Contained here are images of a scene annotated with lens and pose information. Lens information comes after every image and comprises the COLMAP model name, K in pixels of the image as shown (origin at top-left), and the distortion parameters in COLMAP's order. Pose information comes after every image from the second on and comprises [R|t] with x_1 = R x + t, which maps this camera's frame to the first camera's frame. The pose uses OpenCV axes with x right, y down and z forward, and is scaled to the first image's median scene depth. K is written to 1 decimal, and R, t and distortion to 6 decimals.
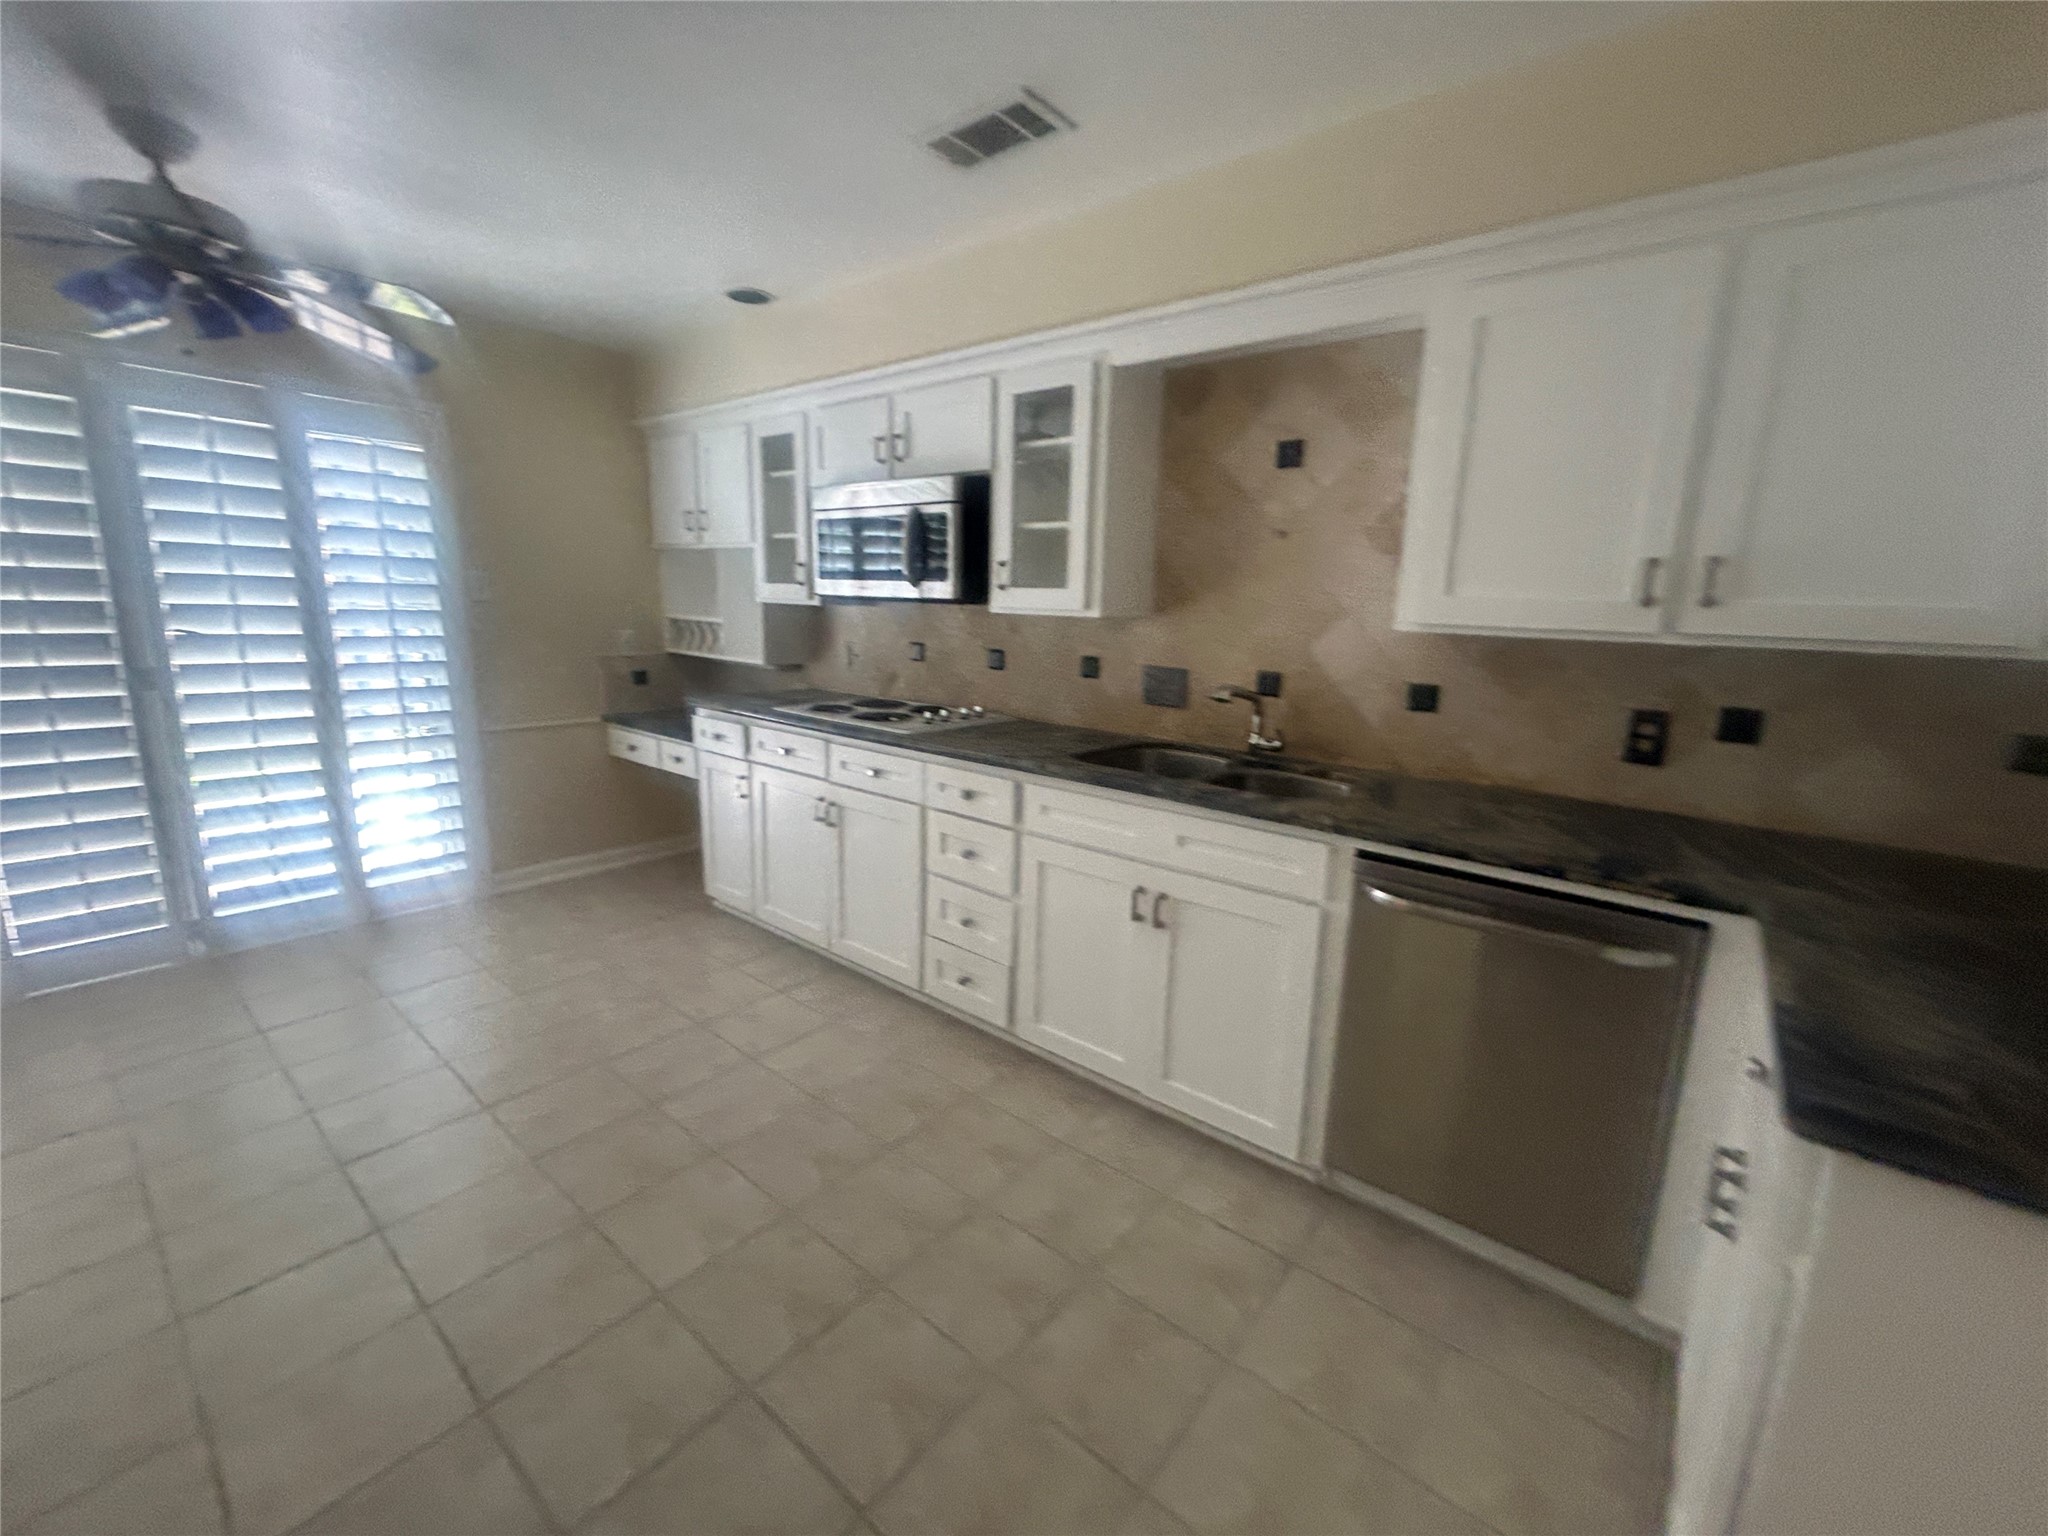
lens RADIAL K [[832.3, 0, 1026.7], [0, 832.3, 773.6], [0, 0, 1]] dist [0.001767, 0.000514]
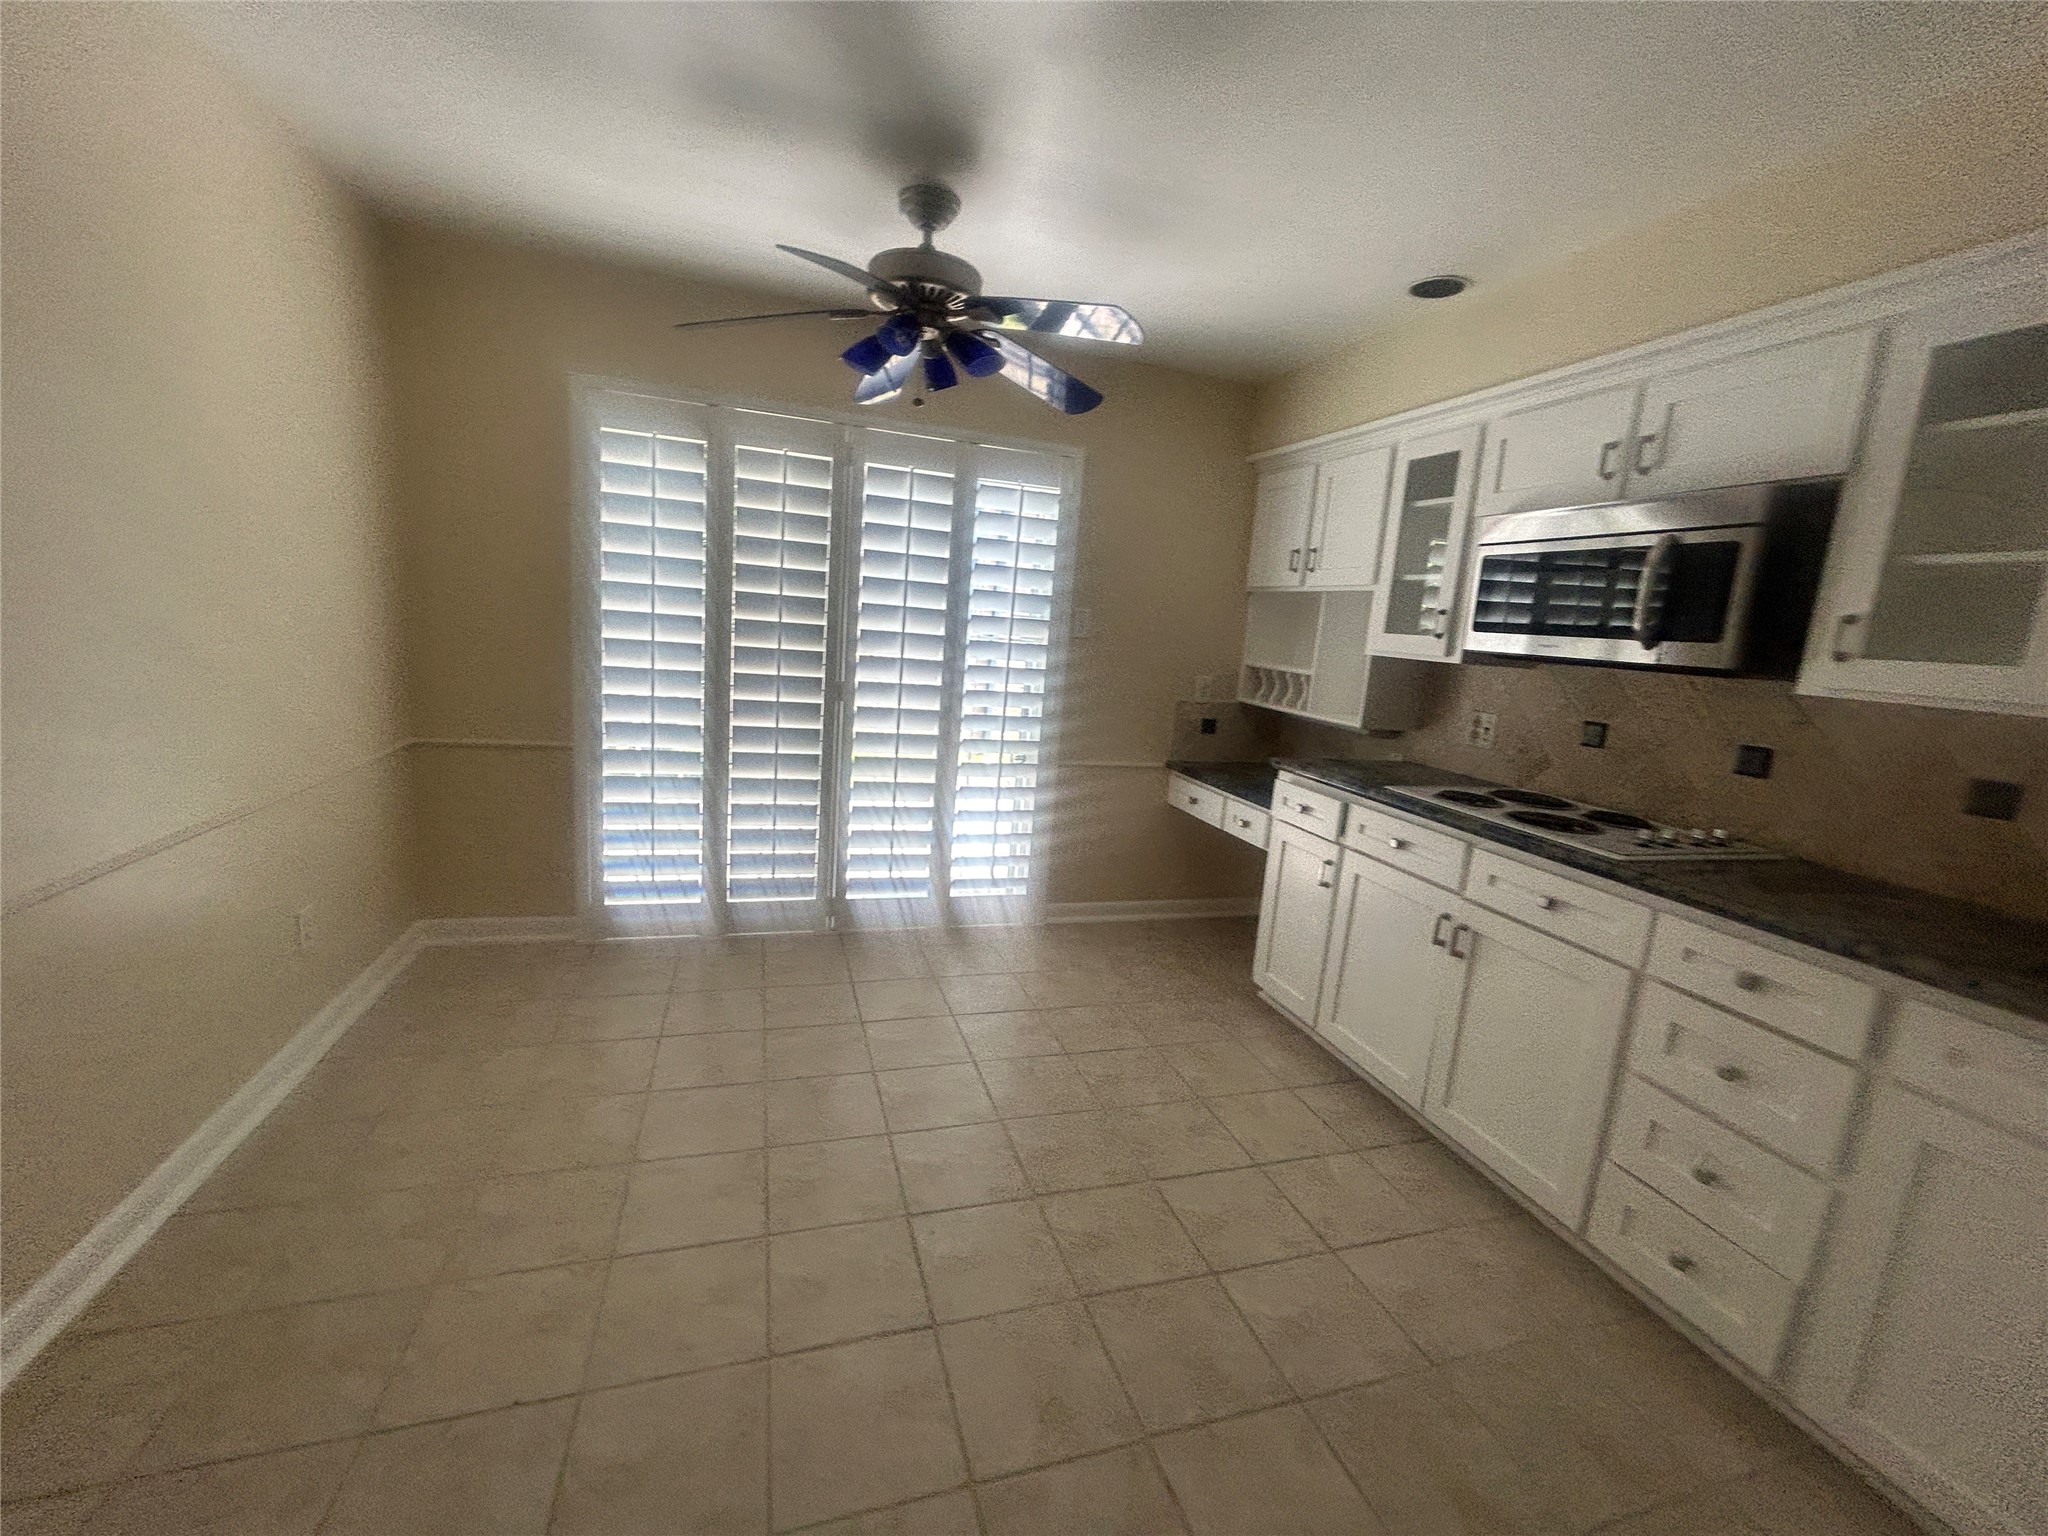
lens RADIAL K [[832.3, 0, 1042.6], [0, 832.3, 782.5], [0, 0, 1]] dist [0.001767, 0.000514]
pose [[0.845188, 0.137075, -0.516592, -0.188342], [-0.160368, 0.987057, -0.000464, -0.032368], [0.509842, 0.083237, 0.856231, 0.154560]]
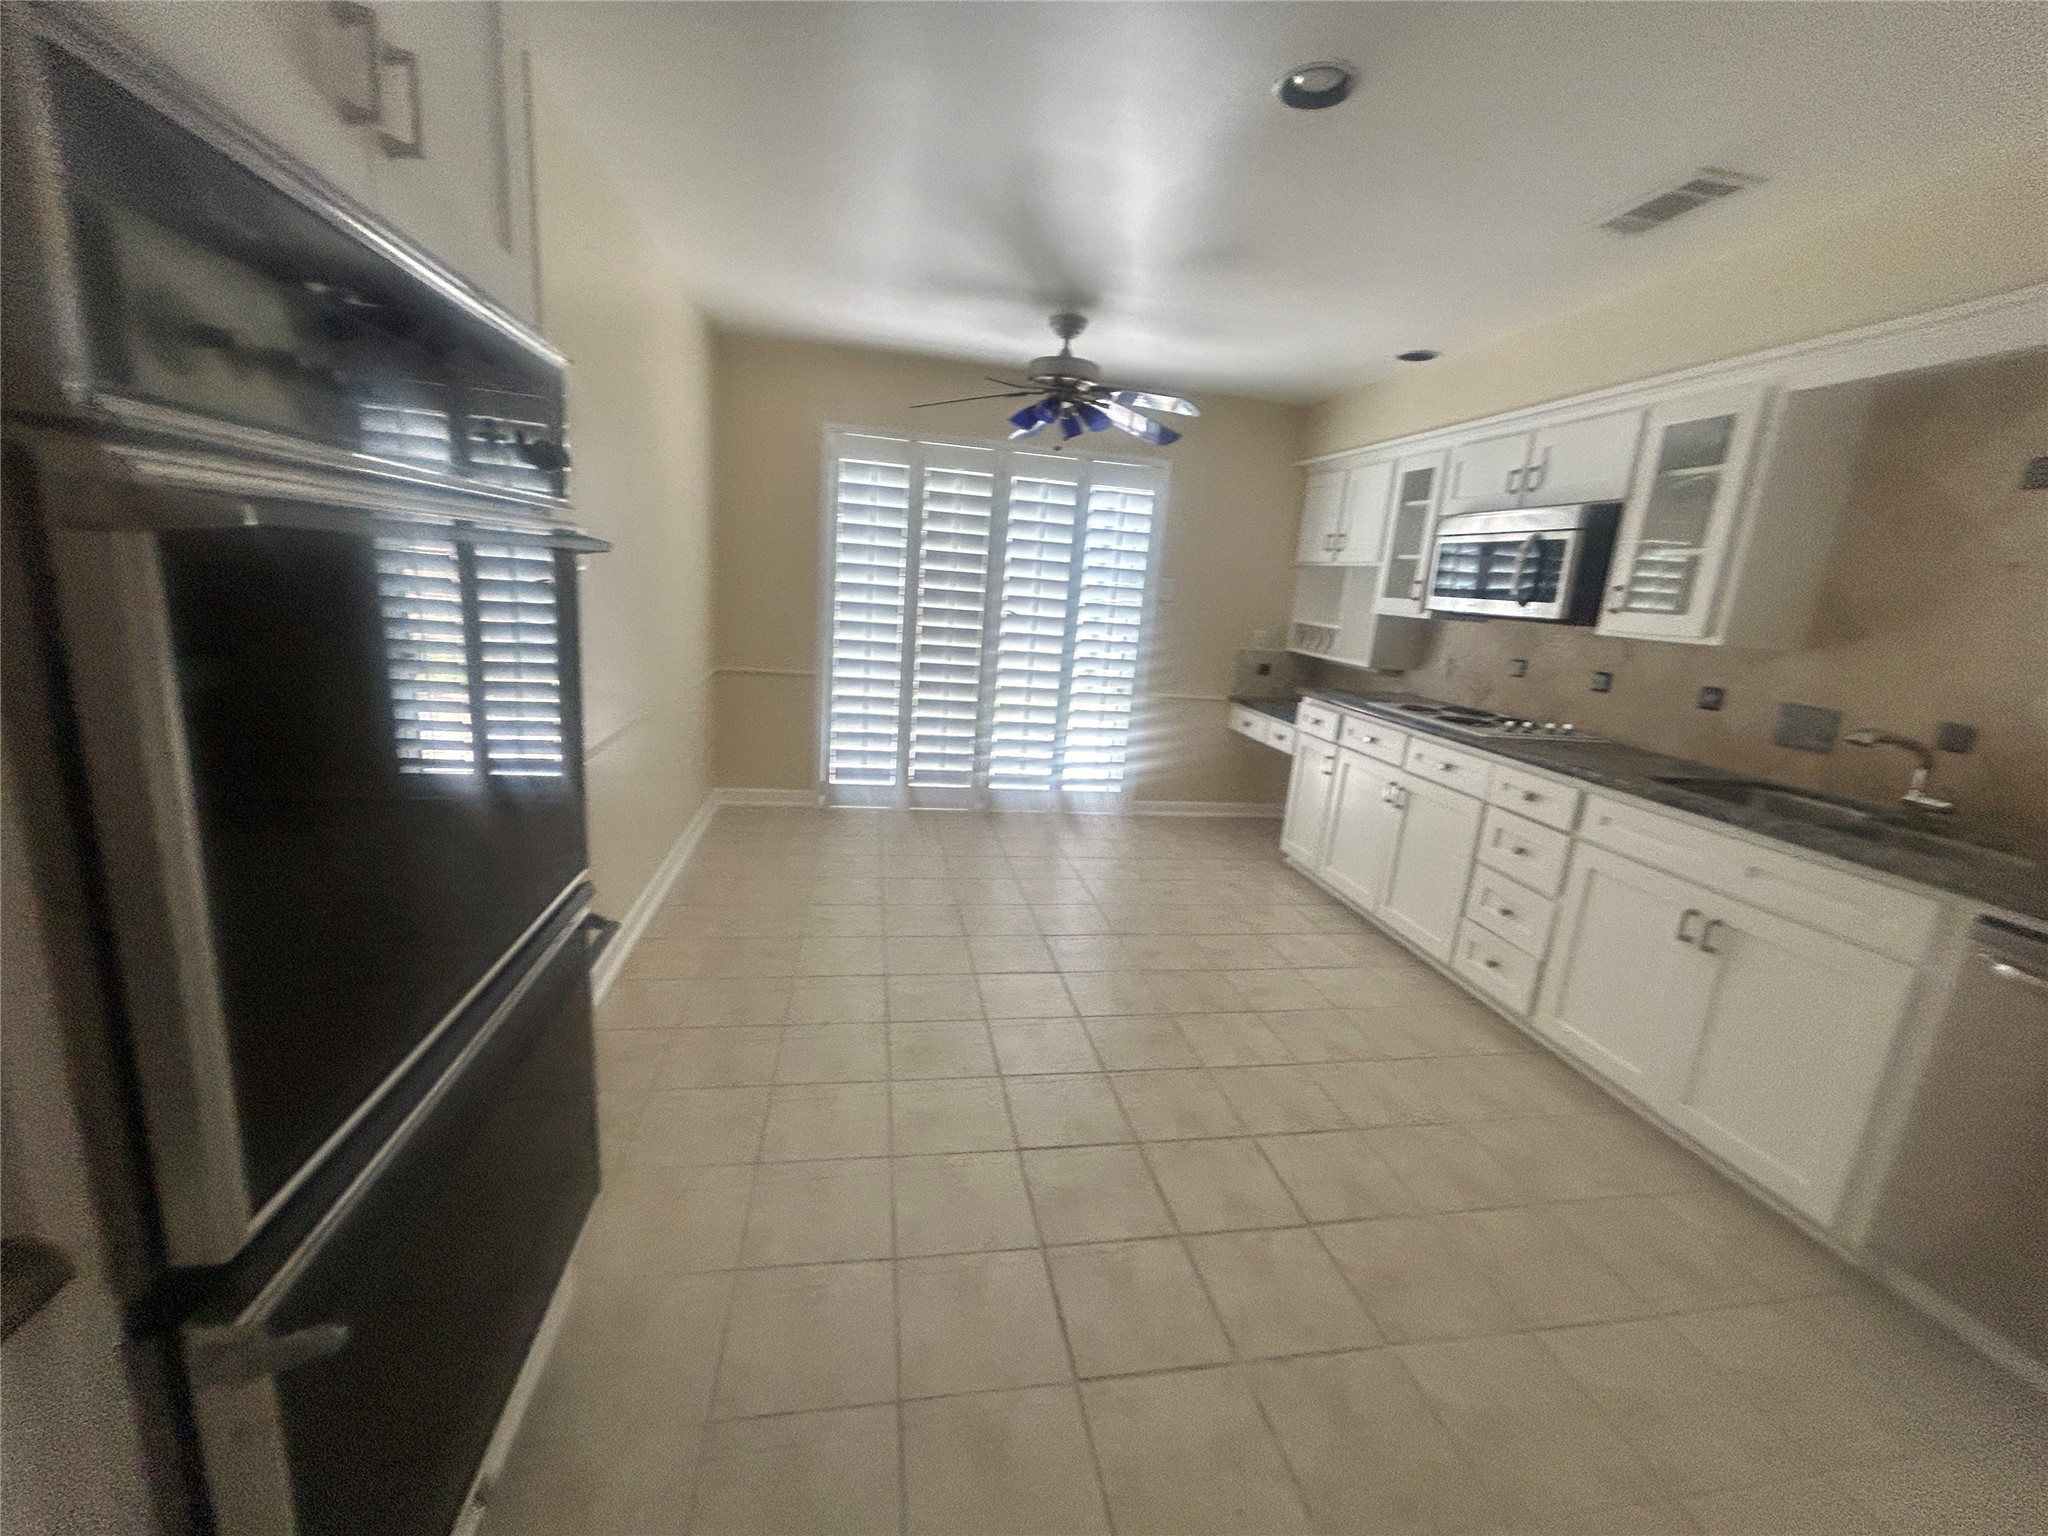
lens RADIAL K [[832.3, 0, 1027.4], [0, 832.3, 764.7], [0, 0, 1]] dist [0.001767, 0.000514]
pose [[0.760419, 0.169565, -0.626906, 0.092024], [-0.184710, 0.981915, 0.041540, 0.052357], [0.622612, 0.084208, 0.777987, -0.230992]]
